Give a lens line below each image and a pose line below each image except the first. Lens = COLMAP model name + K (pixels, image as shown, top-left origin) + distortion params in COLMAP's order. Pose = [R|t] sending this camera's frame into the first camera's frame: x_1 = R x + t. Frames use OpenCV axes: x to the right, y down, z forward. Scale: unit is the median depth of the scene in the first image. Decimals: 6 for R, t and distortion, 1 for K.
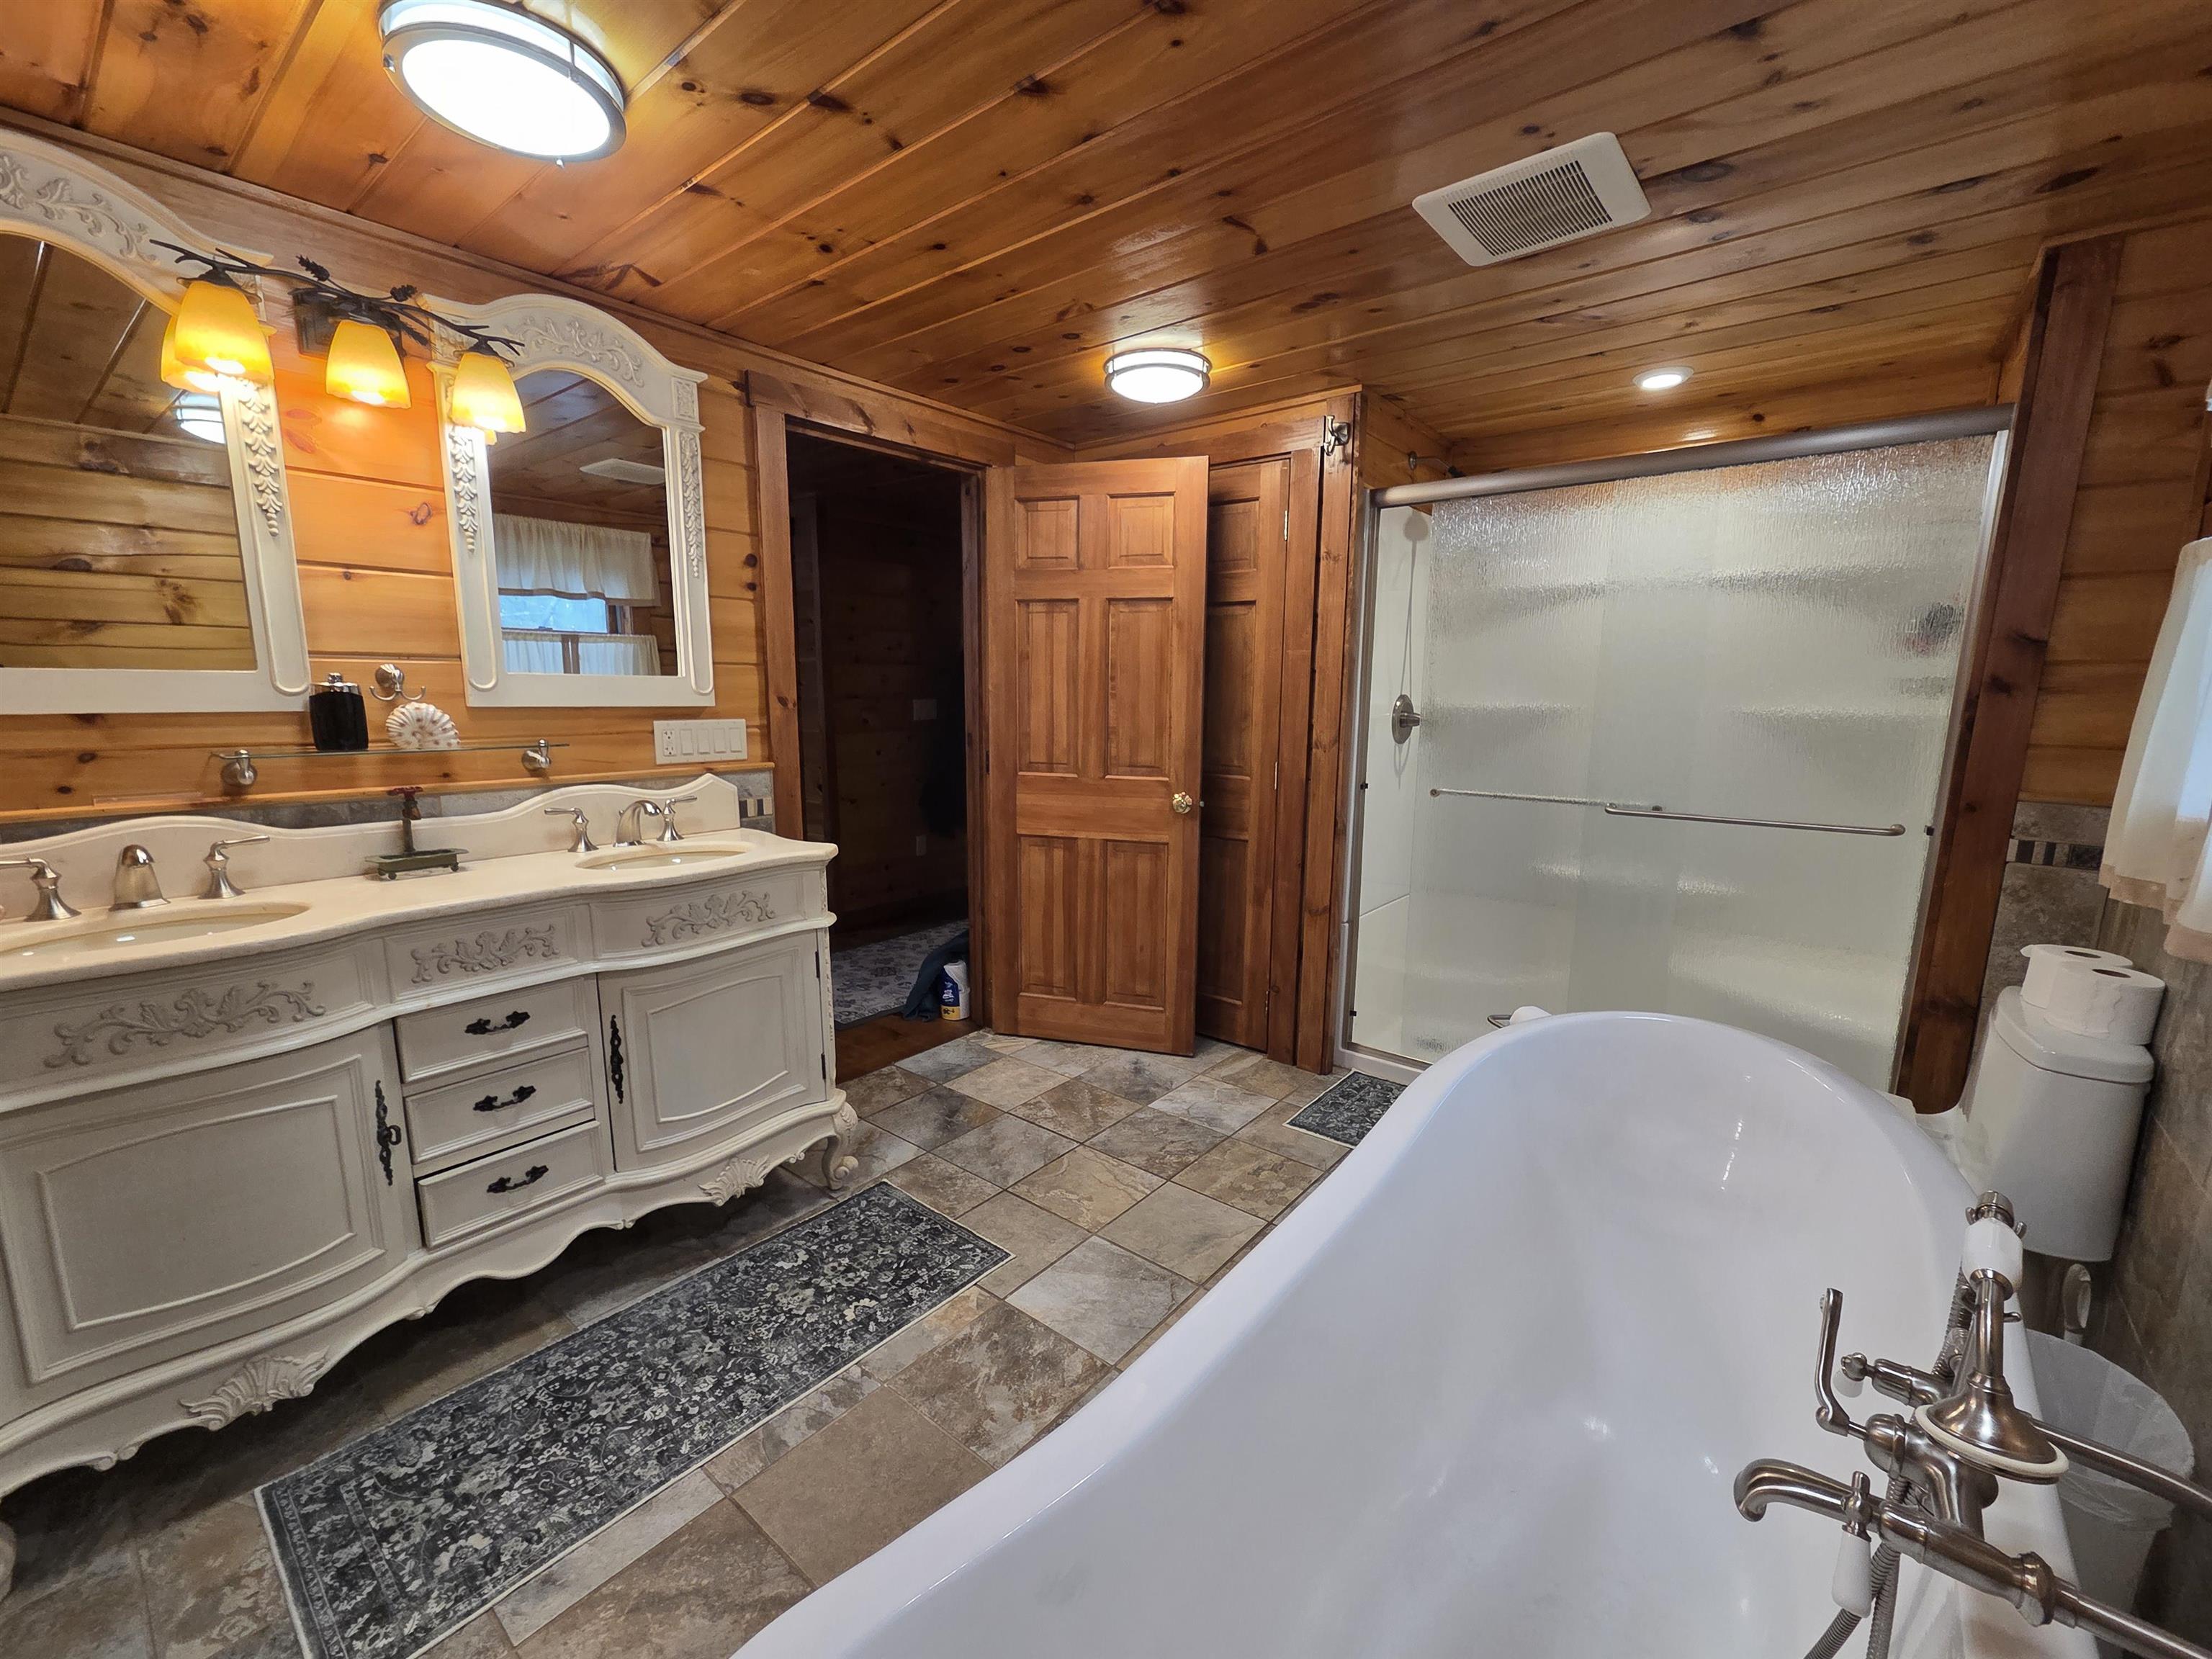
lens RADIAL K [[919.5, 0, 1114.2], [0, 919.5, 834.0], [0, 0, 1]] dist [0.001649, 0.000278]
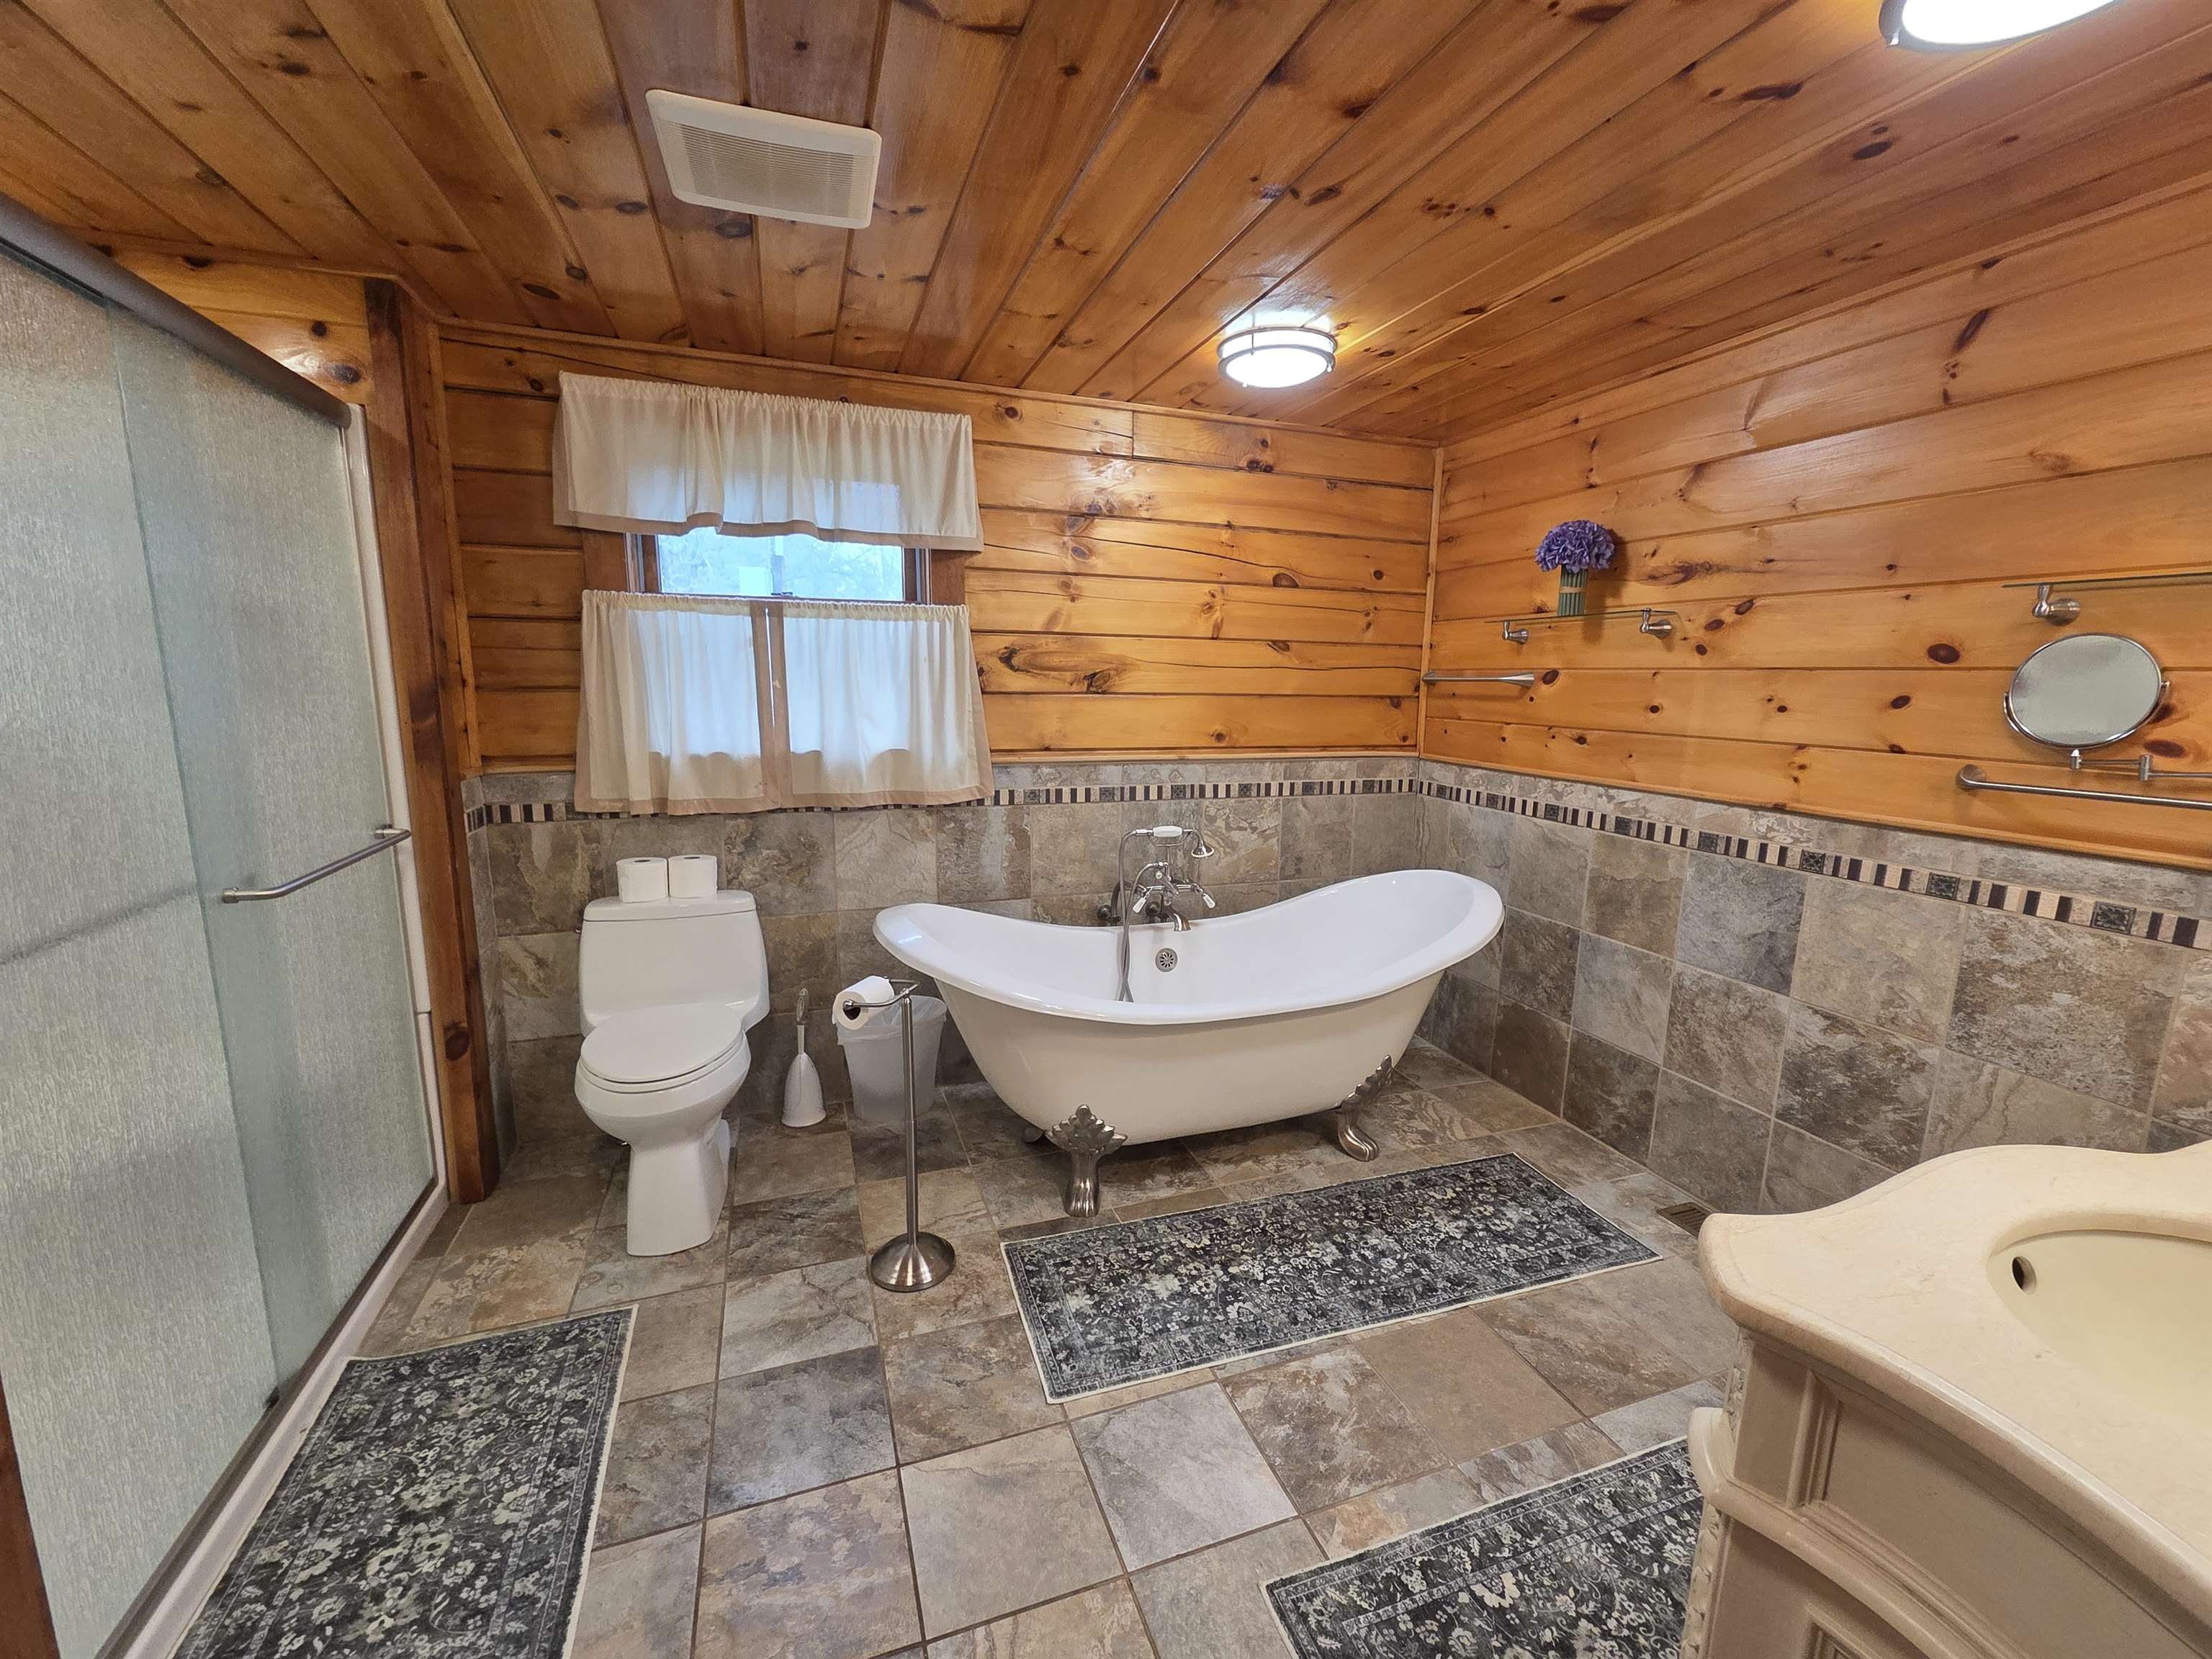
lens RADIAL K [[919.5, 0, 1097.8], [0, 919.5, 829.6], [0, 0, 1]] dist [0.001649, 0.000278]
pose [[-0.849738, -0.114147, 0.514699, -0.325883], [0.066456, 0.945301, 0.319358, -0.312523], [-0.522999, 0.305575, -0.795673, 1.611969]]
